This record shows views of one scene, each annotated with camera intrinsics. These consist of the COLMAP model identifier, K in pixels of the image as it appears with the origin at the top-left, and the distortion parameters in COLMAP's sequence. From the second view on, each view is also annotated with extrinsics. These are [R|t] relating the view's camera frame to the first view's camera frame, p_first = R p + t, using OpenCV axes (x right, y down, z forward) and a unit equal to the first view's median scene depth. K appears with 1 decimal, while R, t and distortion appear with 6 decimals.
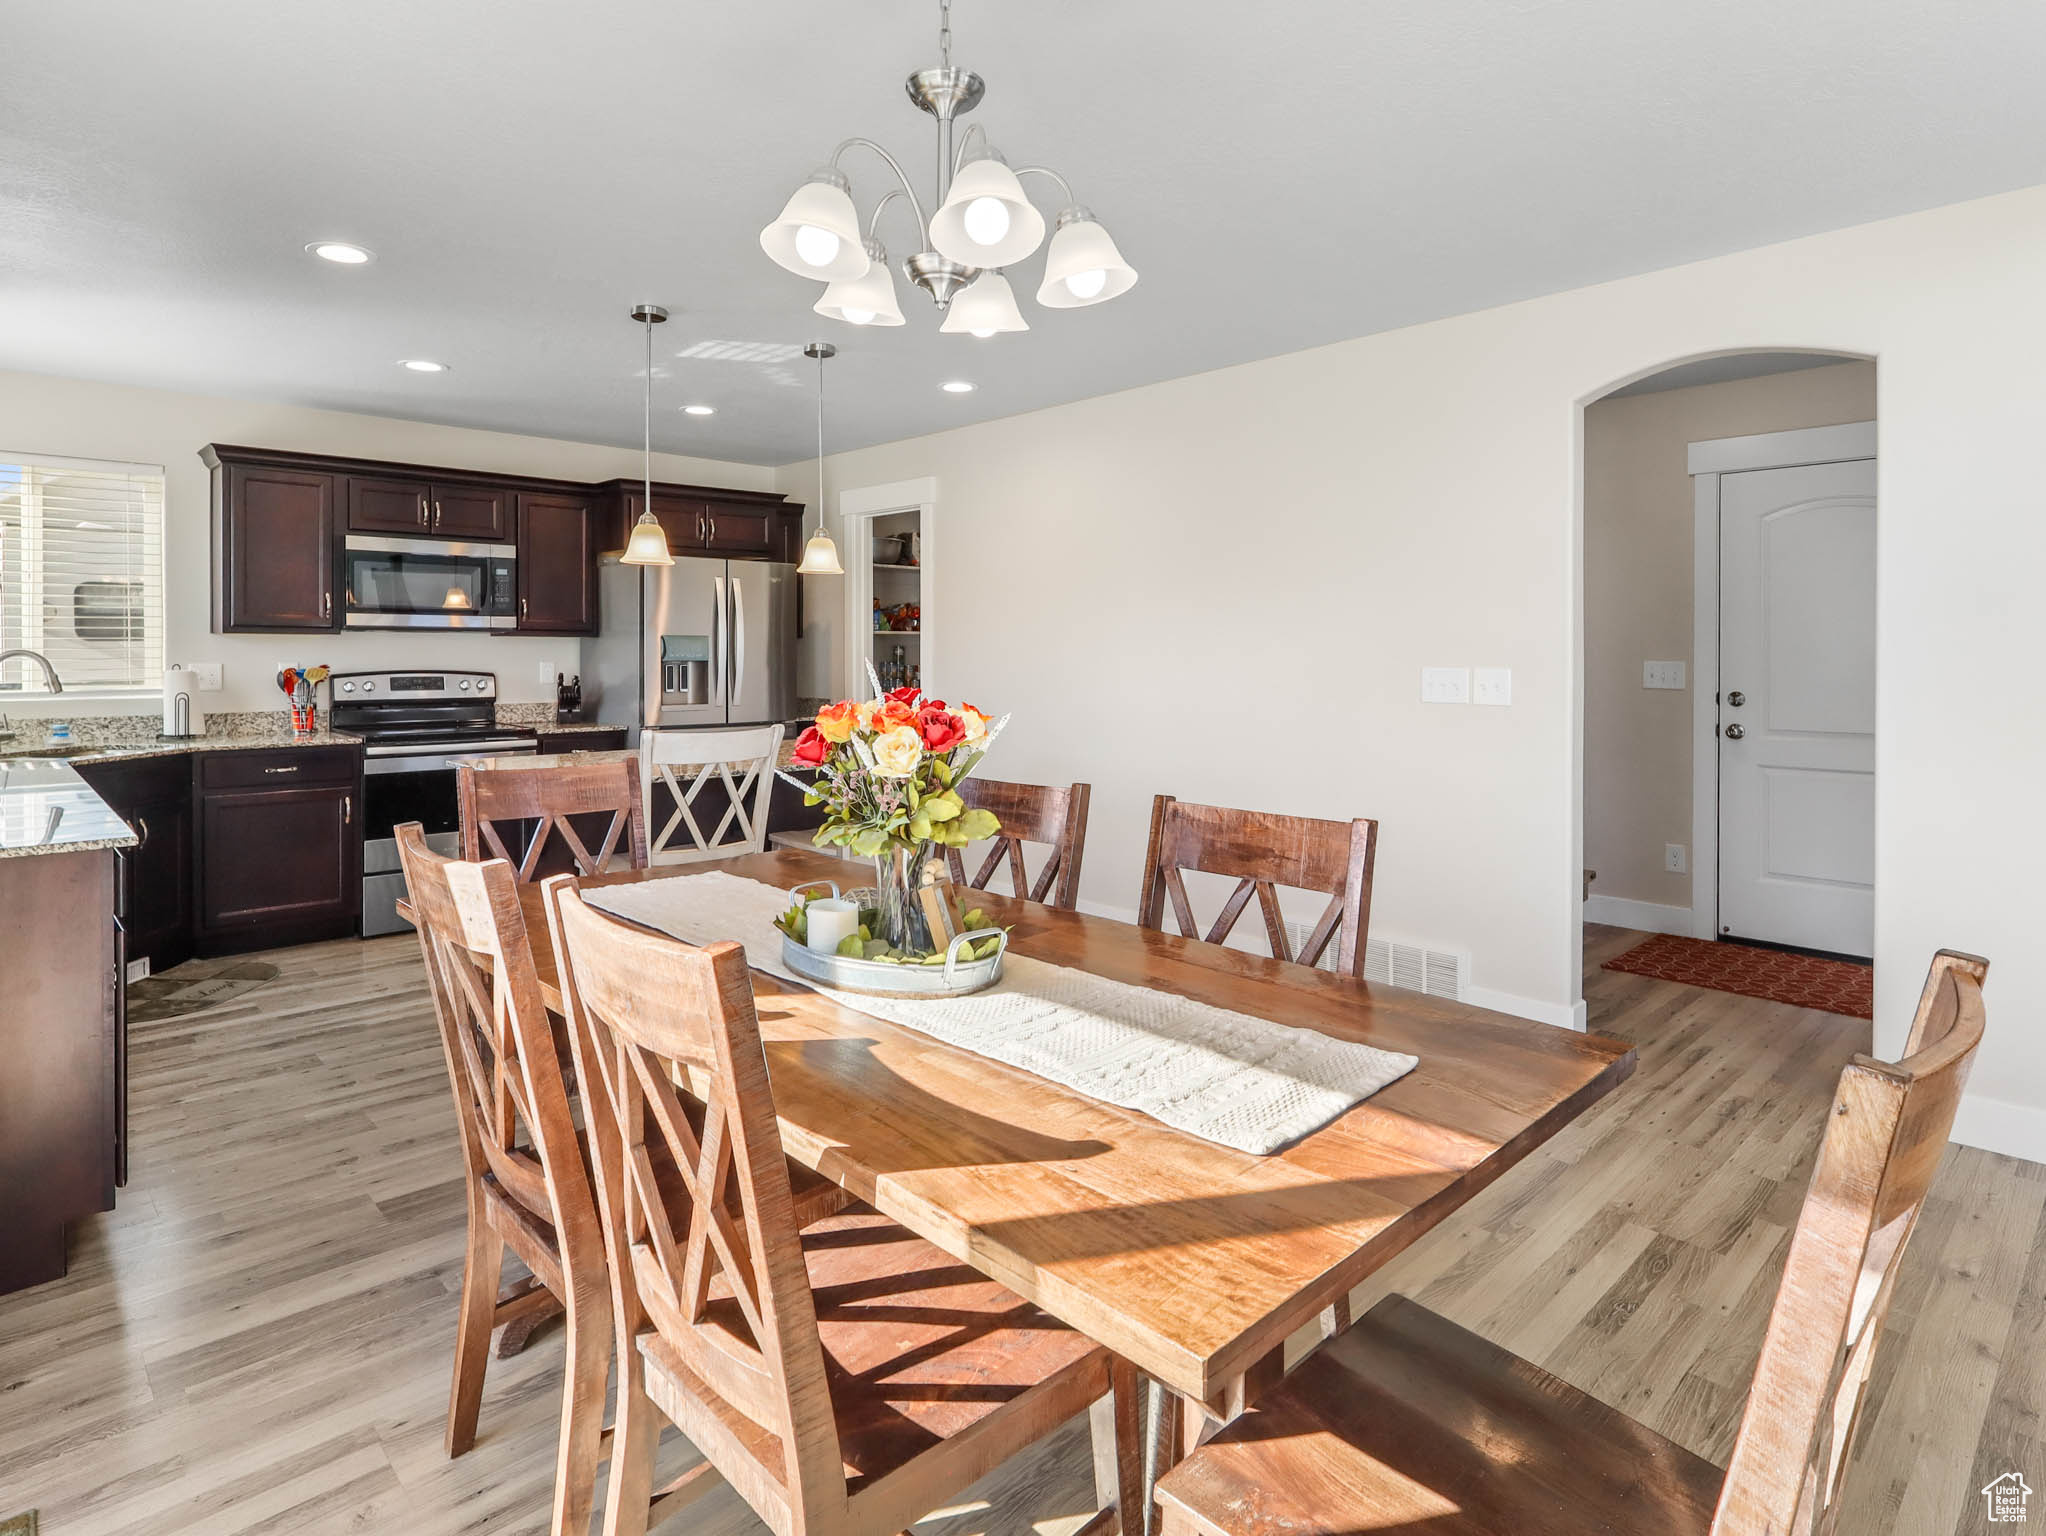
lens RADIAL K [[1098.1, 0, 997.8], [0, 1098.1, 654.4], [0, 0, 1]] dist [0.000781, -0.000320]
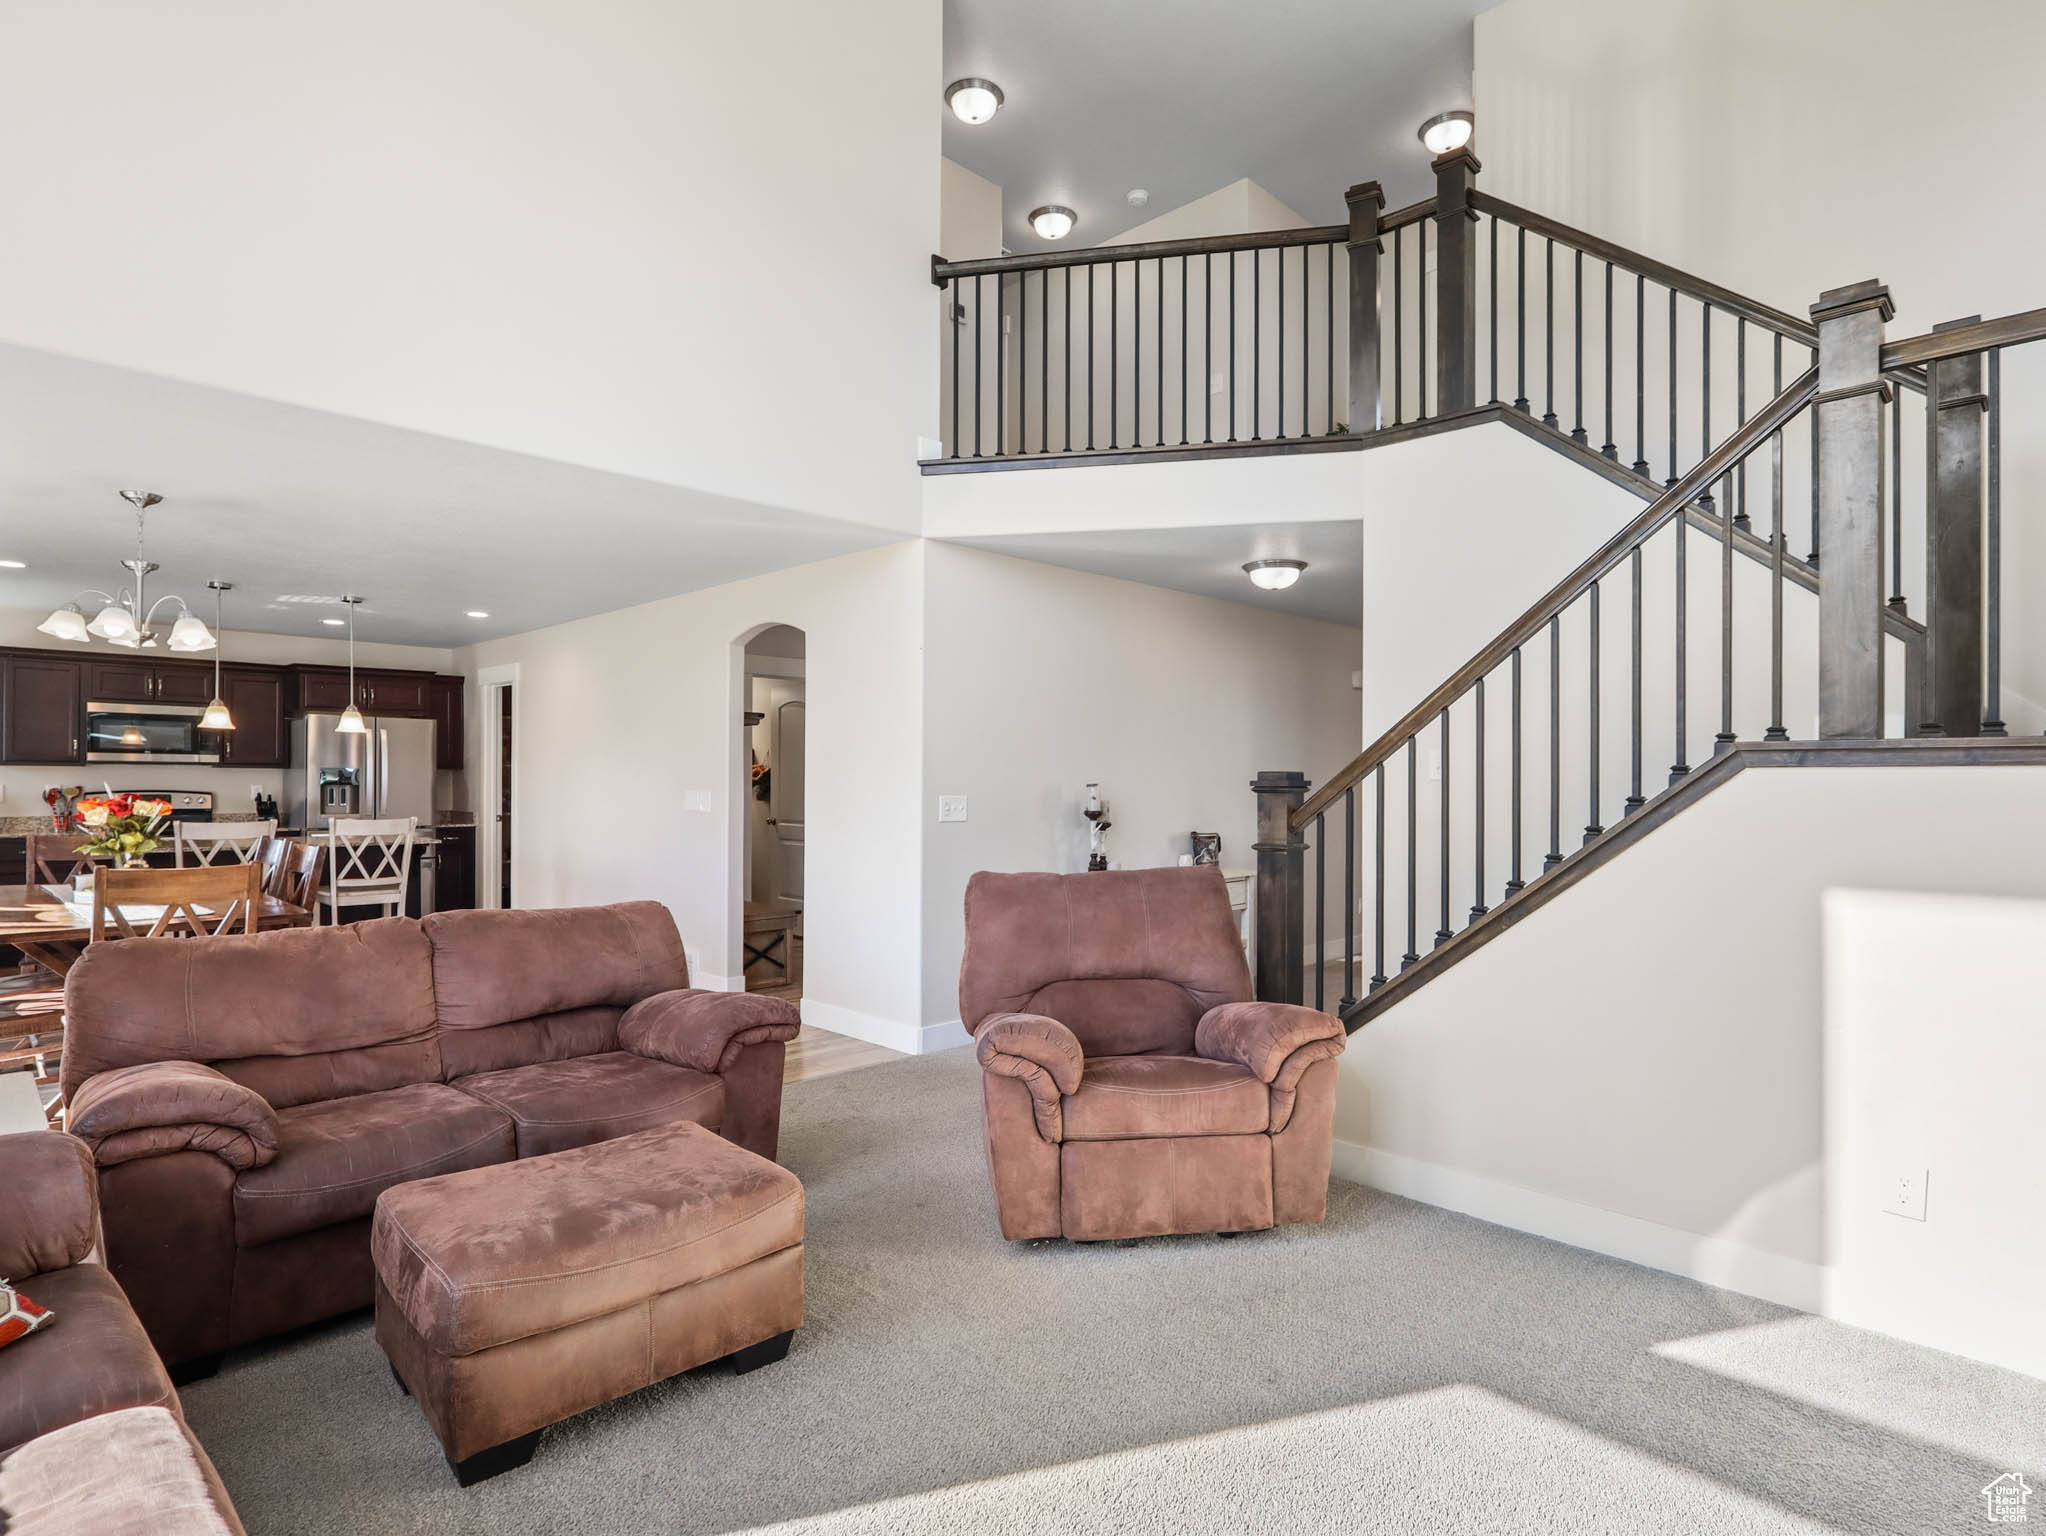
lens RADIAL K [[1013.3, 0, 992.5], [0, 1013.3, 778.5], [0, 0, 1]] dist [-0.001270, -0.000272]
pose [[0.998923, 0.004048, 0.046219, 0.600612], [-0.003792, 0.999977, -0.005616, 0.001832], [-0.046241, 0.005435, 0.998916, -0.472696]]
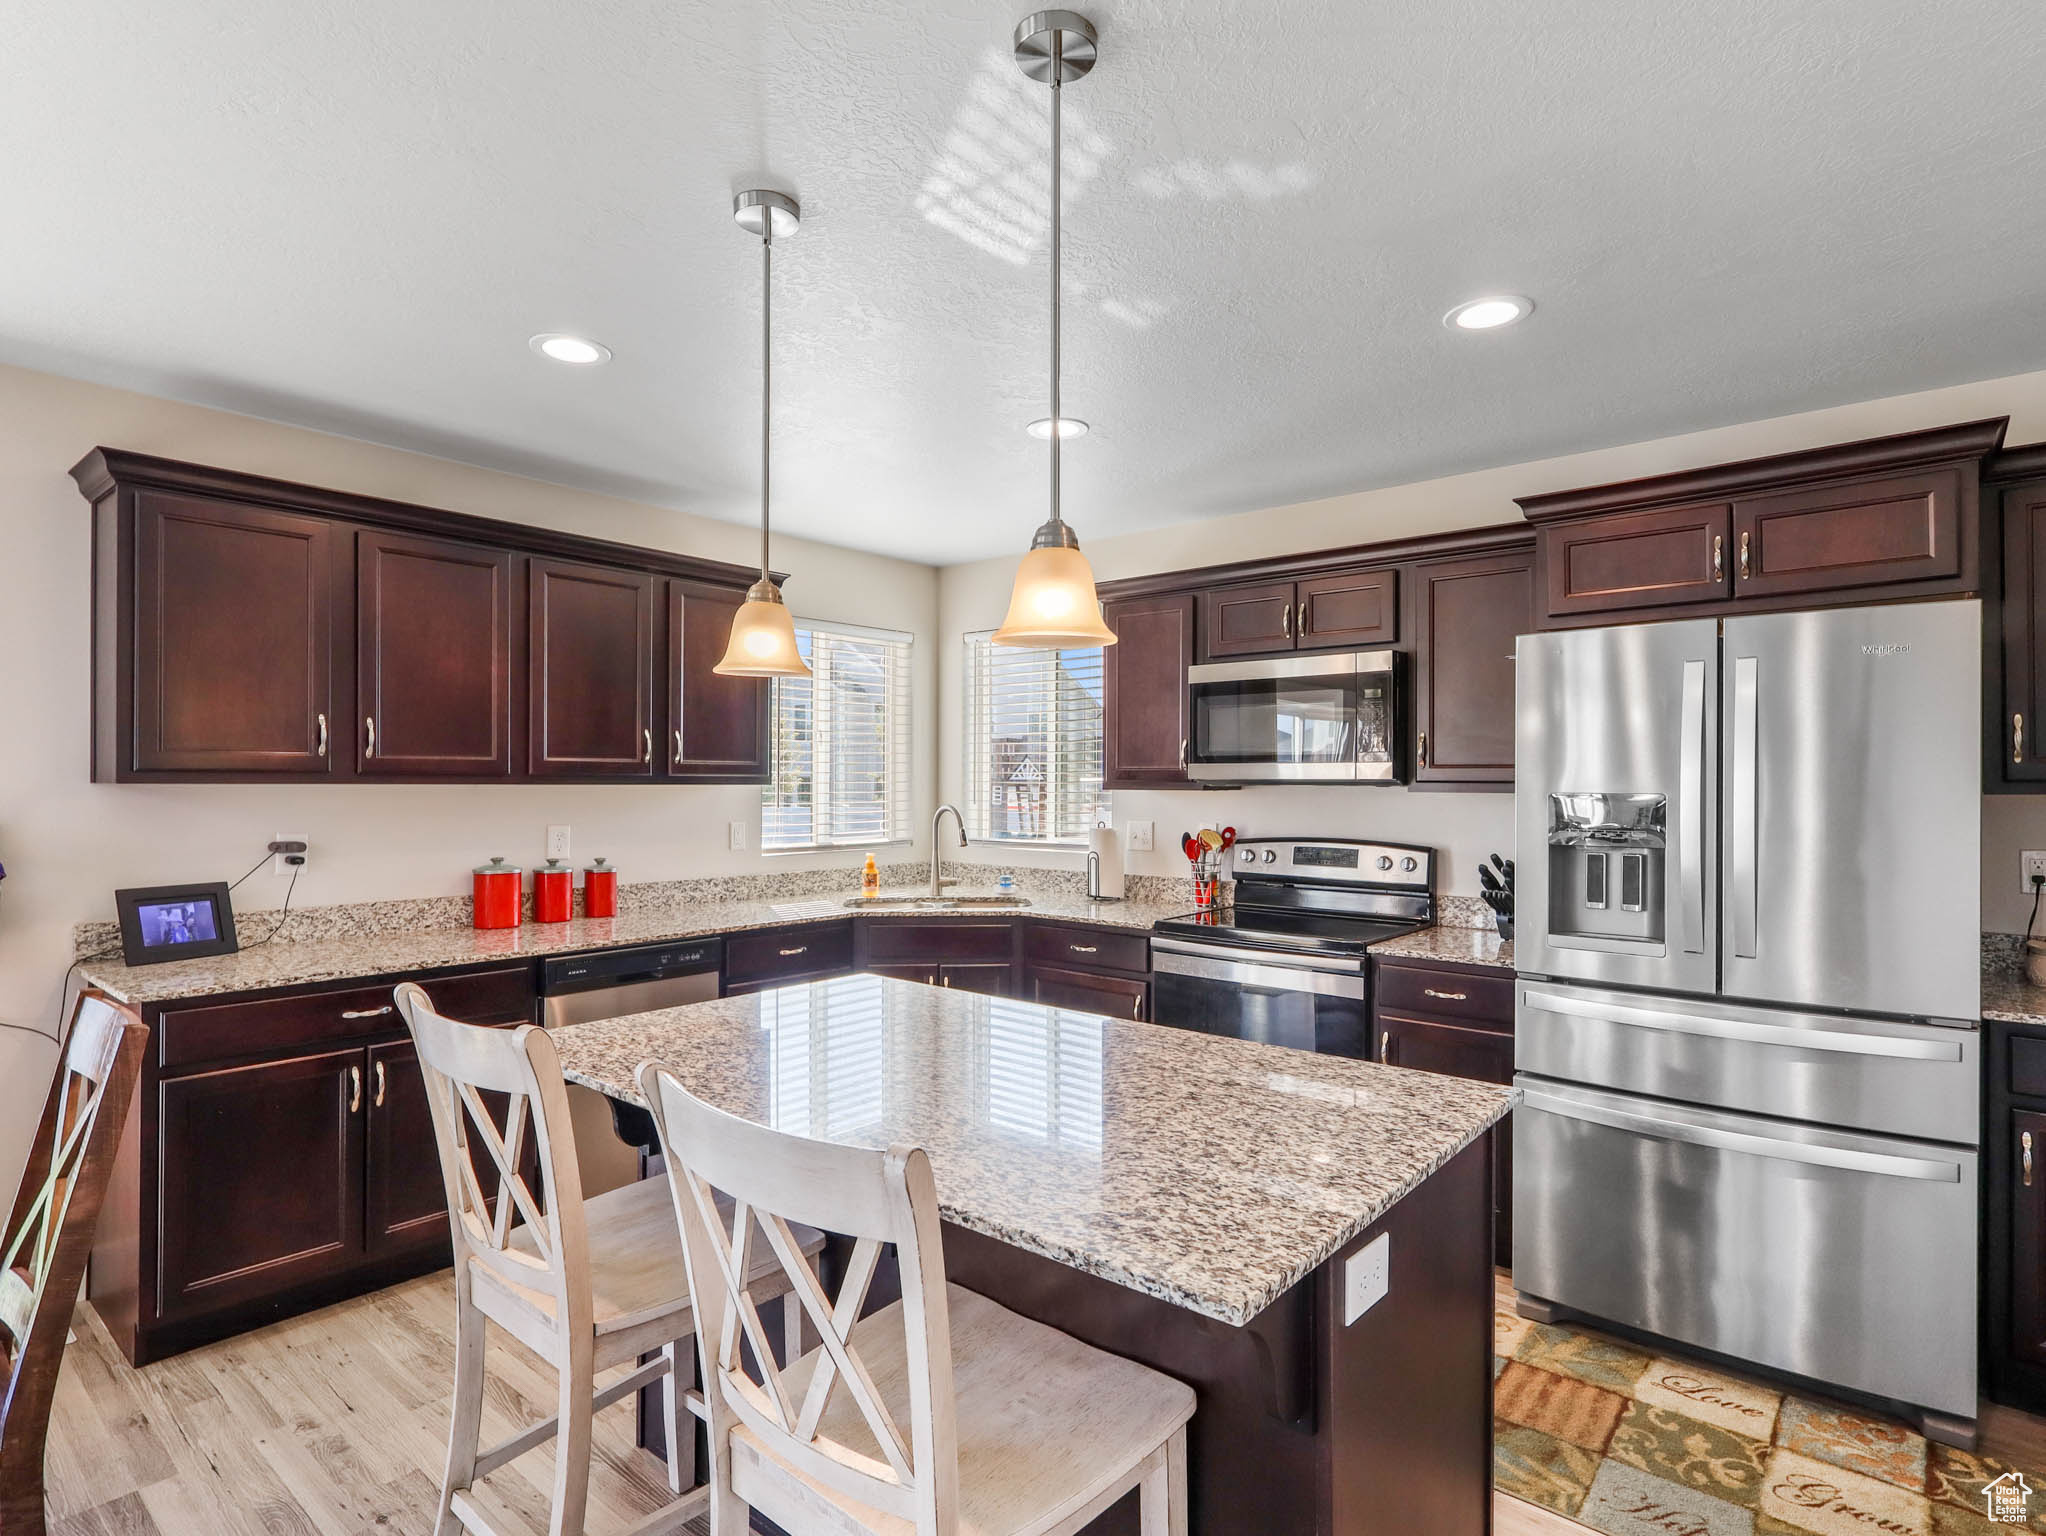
lens RADIAL K [[1071.5, 0, 1028.2], [0, 1071.5, 772.1], [0, 0, 1]] dist [-0.007810, 0.001208]
pose [[0.118661, -0.010463, -0.992880, 0.159868], [-0.006787, 0.999913, -0.011348, -0.021208], [0.992912, 0.008085, 0.118580, 0.768966]]
